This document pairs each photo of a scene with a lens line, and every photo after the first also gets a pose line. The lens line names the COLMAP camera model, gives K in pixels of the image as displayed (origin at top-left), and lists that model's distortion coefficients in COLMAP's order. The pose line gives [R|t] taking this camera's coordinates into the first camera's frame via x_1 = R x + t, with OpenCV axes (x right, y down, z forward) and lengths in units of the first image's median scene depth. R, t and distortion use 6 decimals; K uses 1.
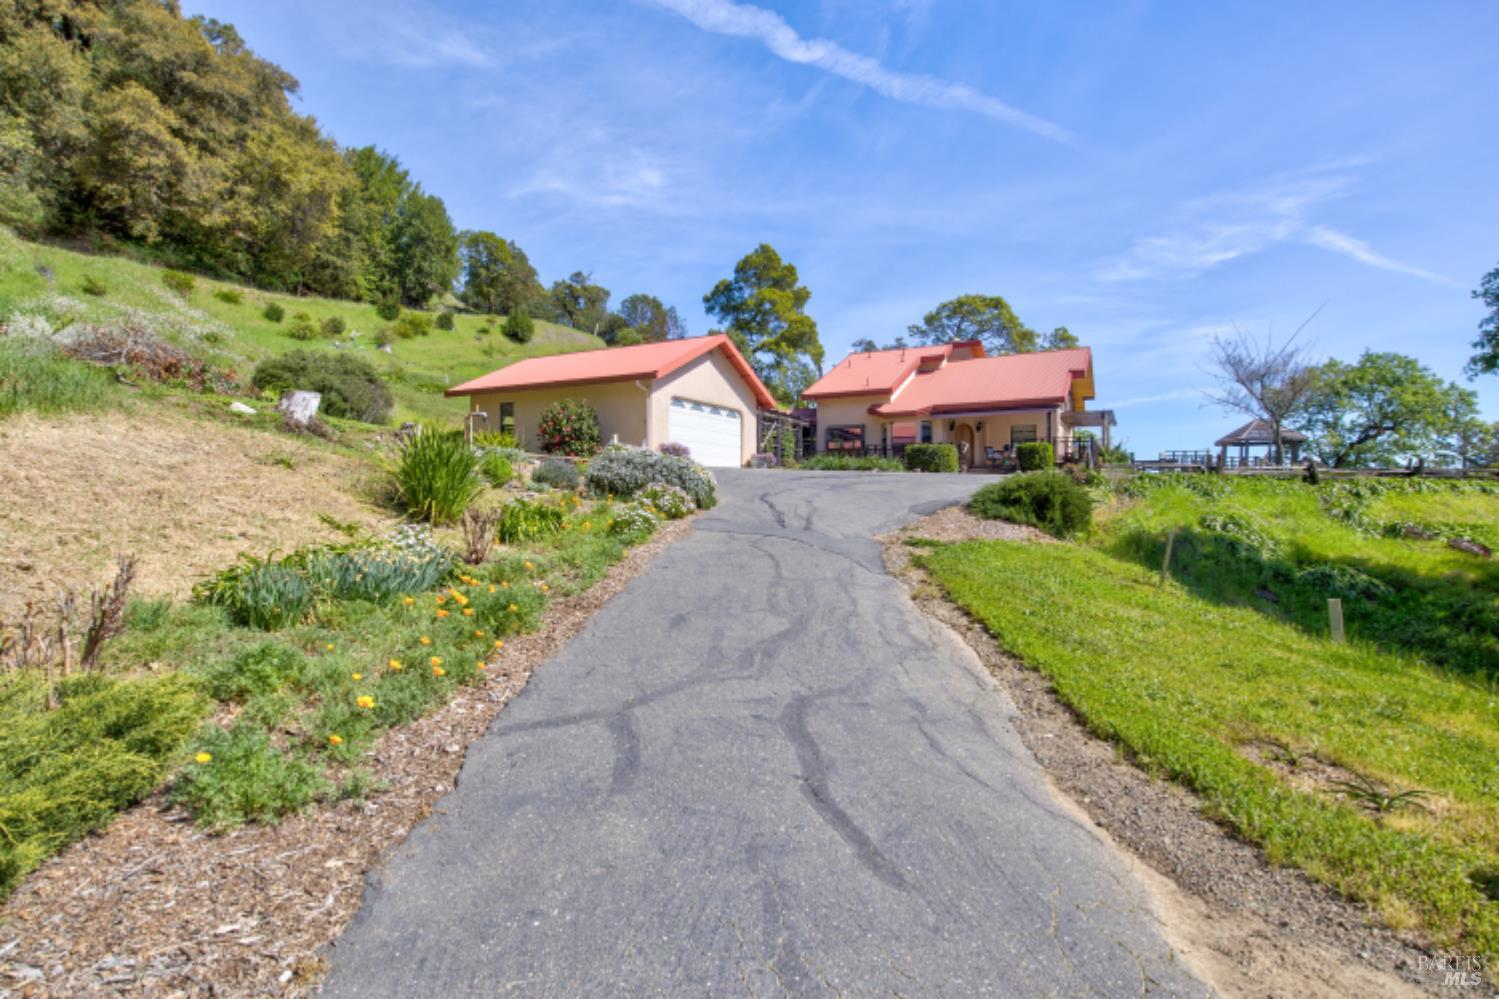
lens RADIAL K [[748.8, 0, 742.9], [0, 748.8, 512.8], [0, 0, 1]] dist [-0.007665, -0.001730]
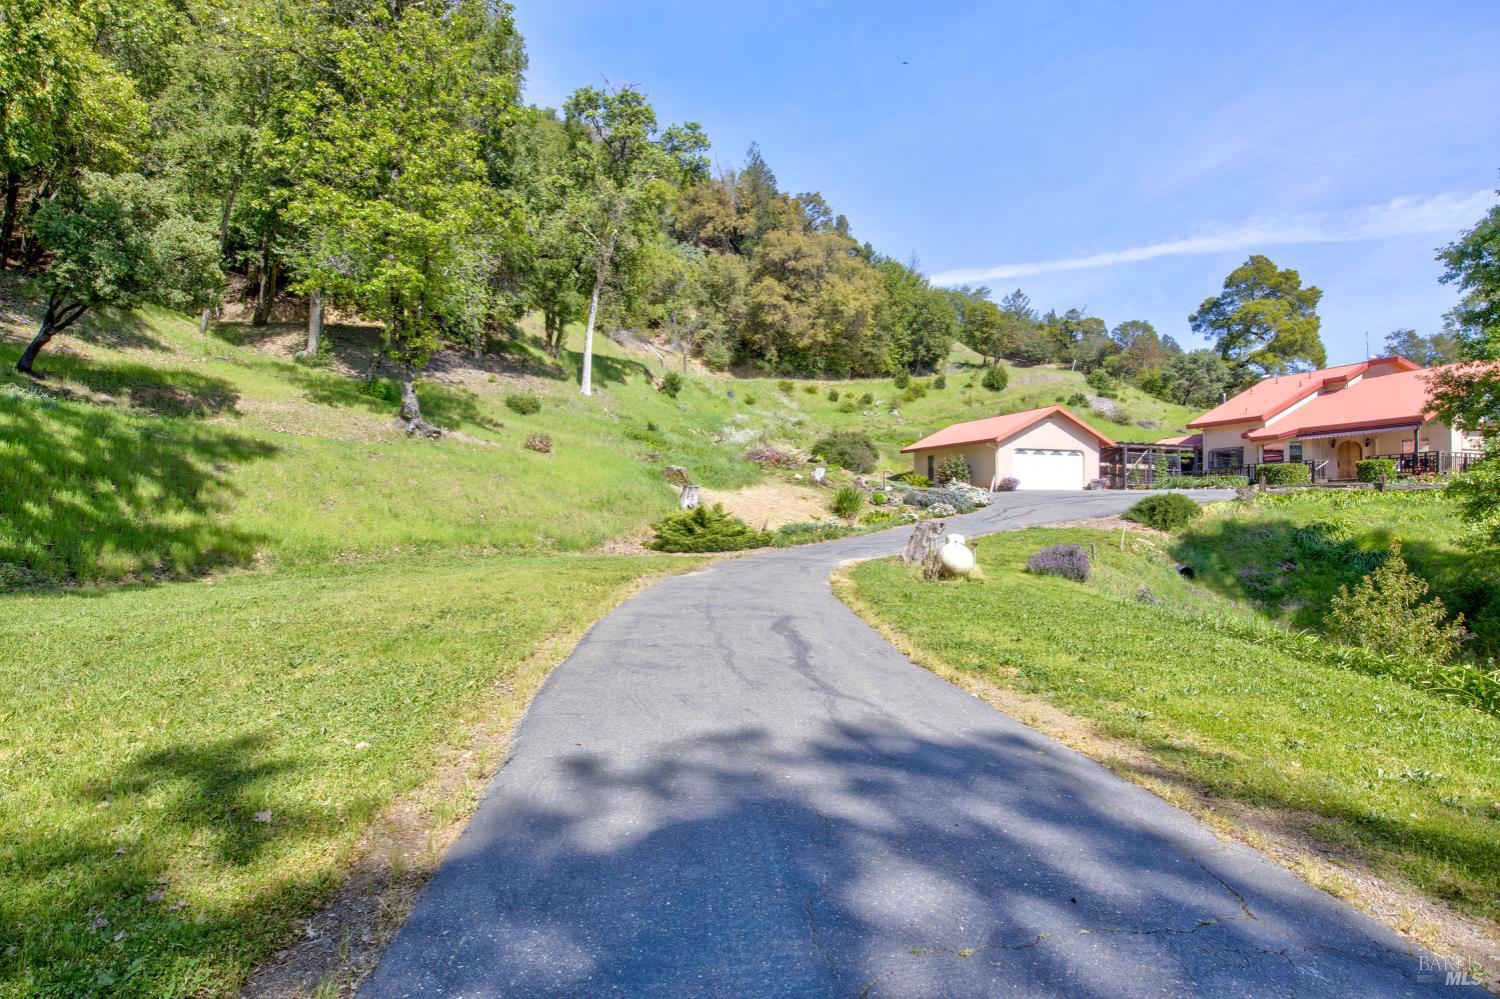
lens RADIAL K [[745.4, 0, 741.2], [0, 745.4, 507.2], [0, 0, 1]] dist [-0.002716, -0.001045]
pose [[0.753861, -0.005026, -0.657015, 0.285578], [-0.009120, 0.999794, -0.018113, 0.006505], [0.656971, 0.019647, 0.753660, -0.352963]]
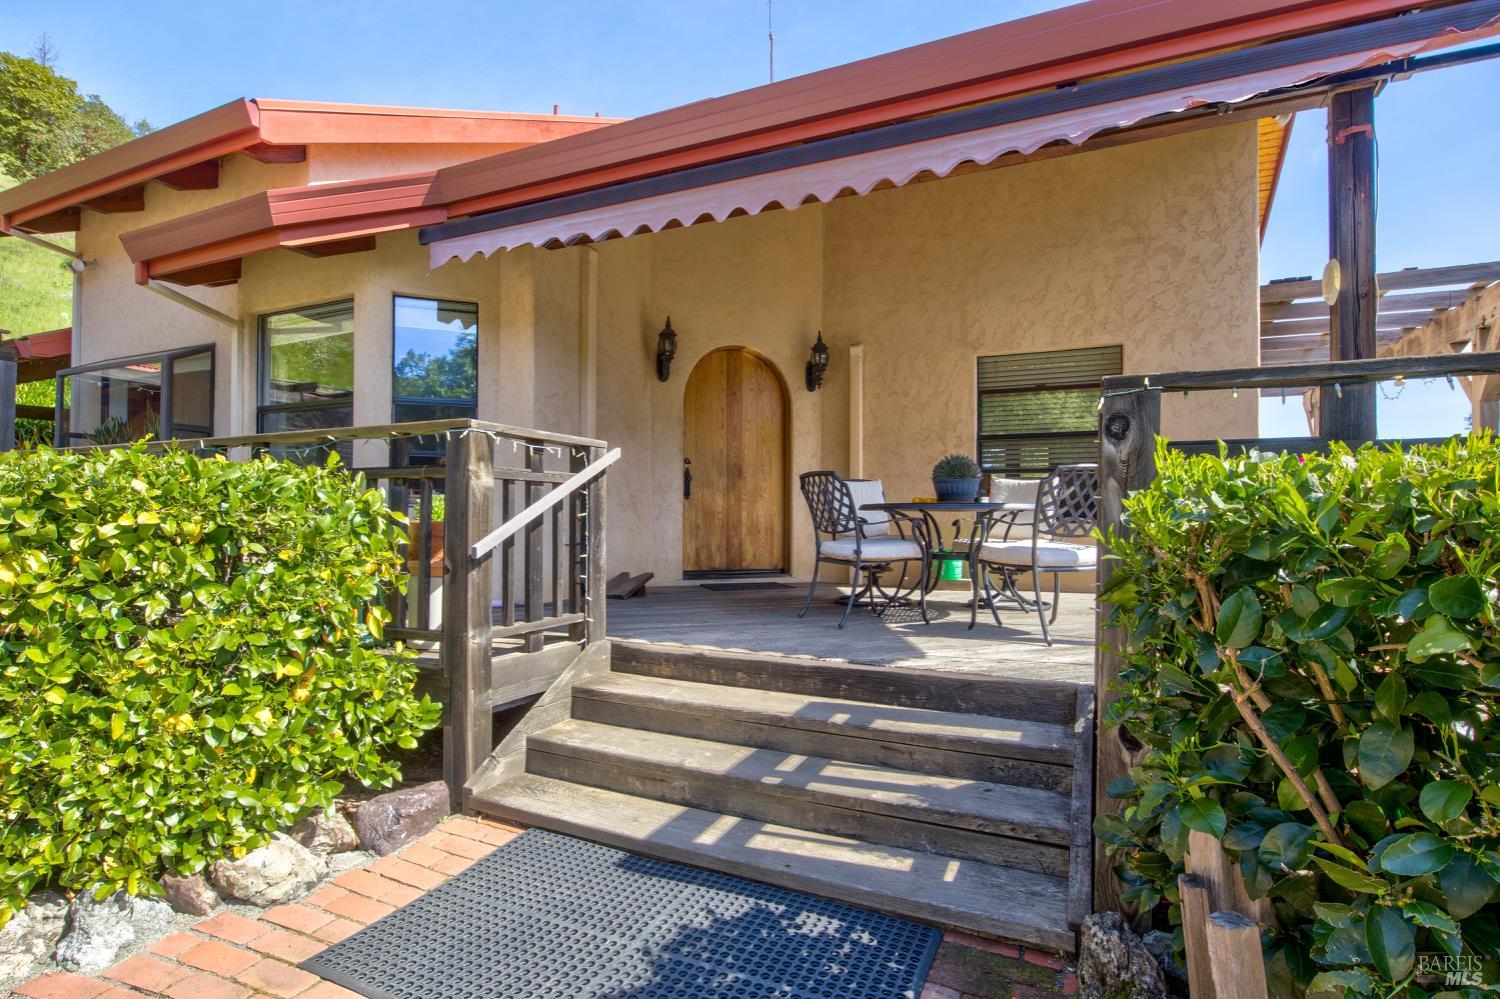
lens RADIAL K [[747.0, 0, 746.4], [0, 747.0, 509.1], [0, 0, 1]] dist [-0.002558, -0.002250]
pose [[0.998385, 0.004301, 0.056641, 0.241152], [-0.003342, 0.999850, -0.017019, -0.062288], [-0.056706, 0.016802, 0.998250, 0.679632]]
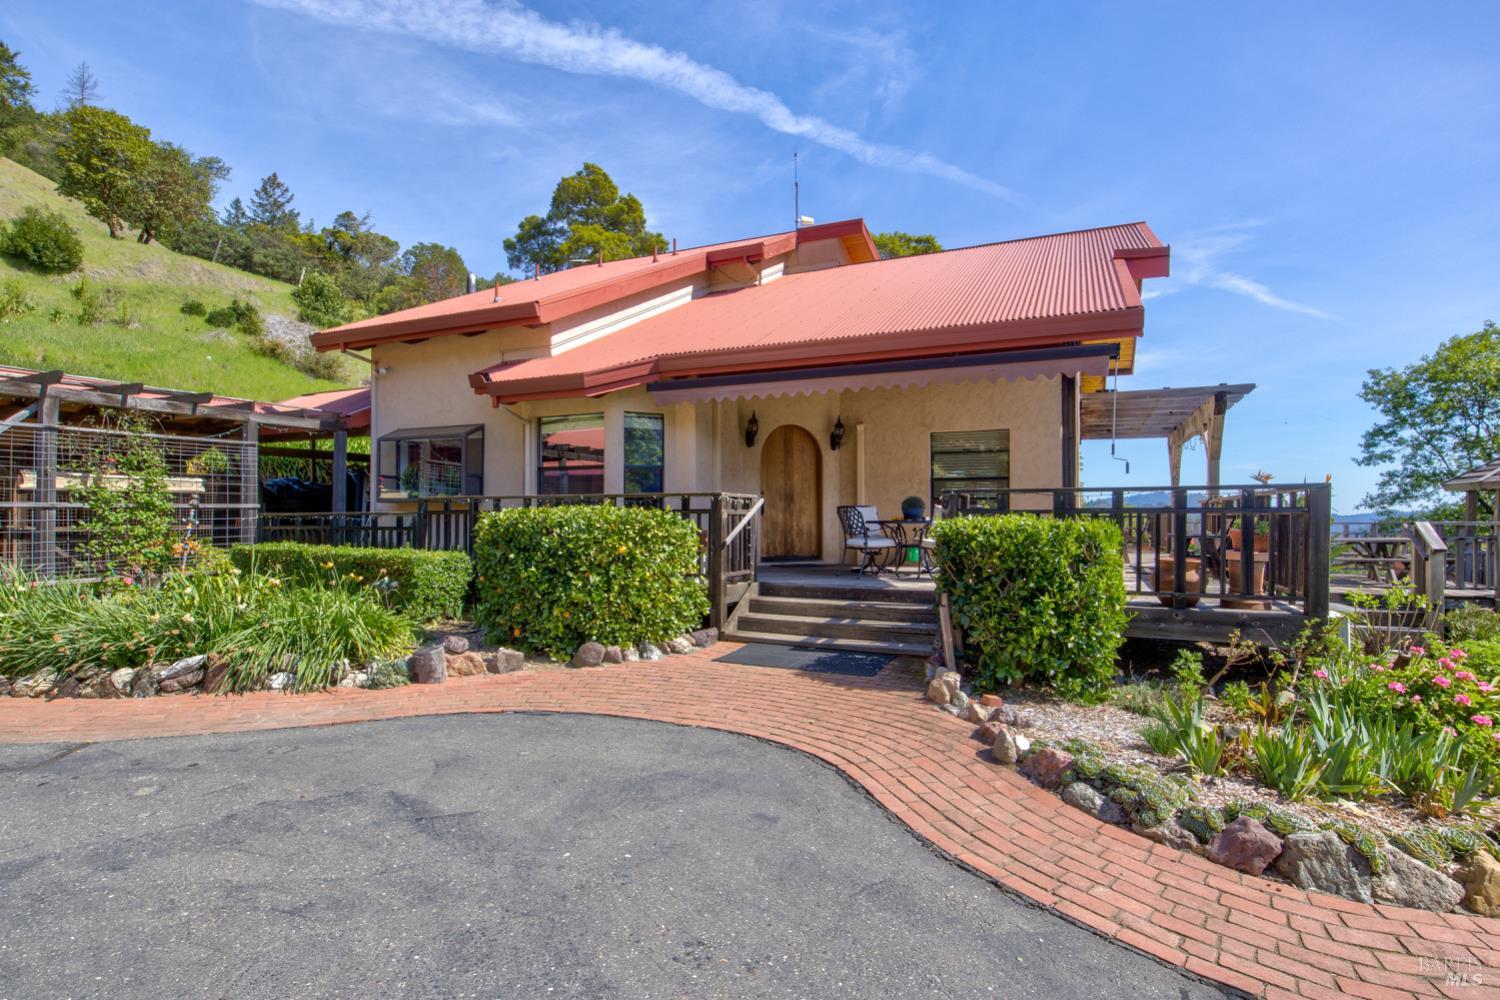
lens RADIAL K [[747.0, 0, 746.4], [0, 747.0, 509.6], [0, 0, 1]] dist [-0.002558, -0.002250]
pose [[0.997525, 0.001961, 0.070291, 0.212672], [-0.000813, 0.999866, -0.016355, -0.064547], [-0.070314, 0.016258, 0.997392, 0.568118]]
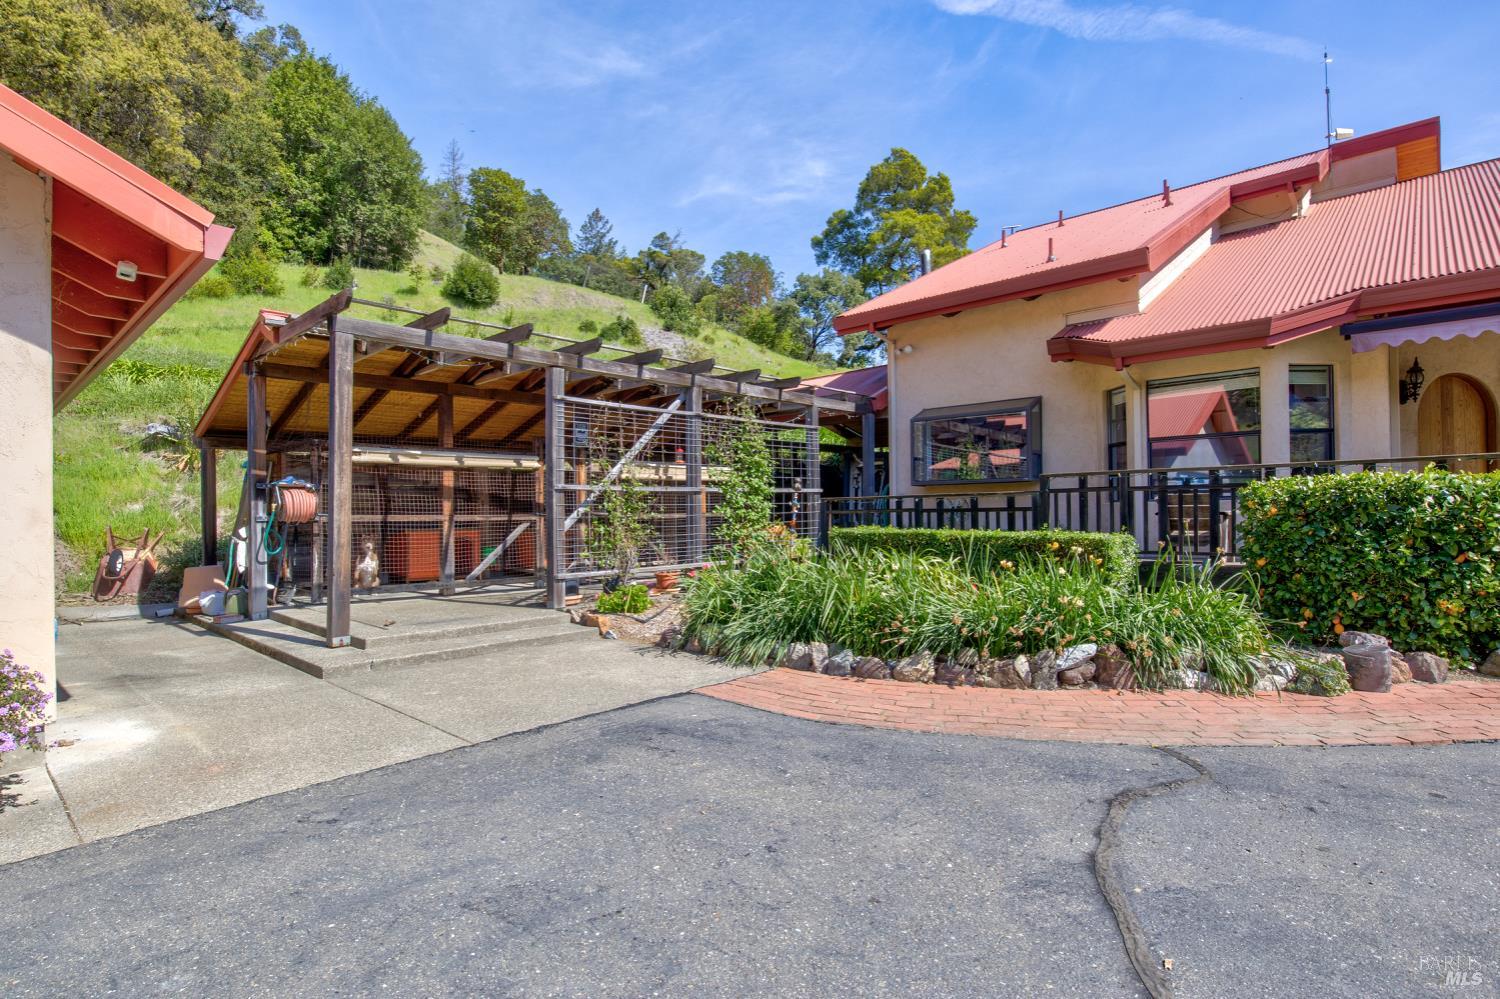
lens RADIAL K [[745.4, 0, 741.2], [0, 745.4, 507.2], [0, 0, 1]] dist [-0.002716, -0.001045]
pose [[0.965930, -0.013515, -0.258451, 0.104845], [0.010321, 0.999853, -0.013710, -0.060942], [0.258598, 0.010575, 0.965927, 0.581961]]
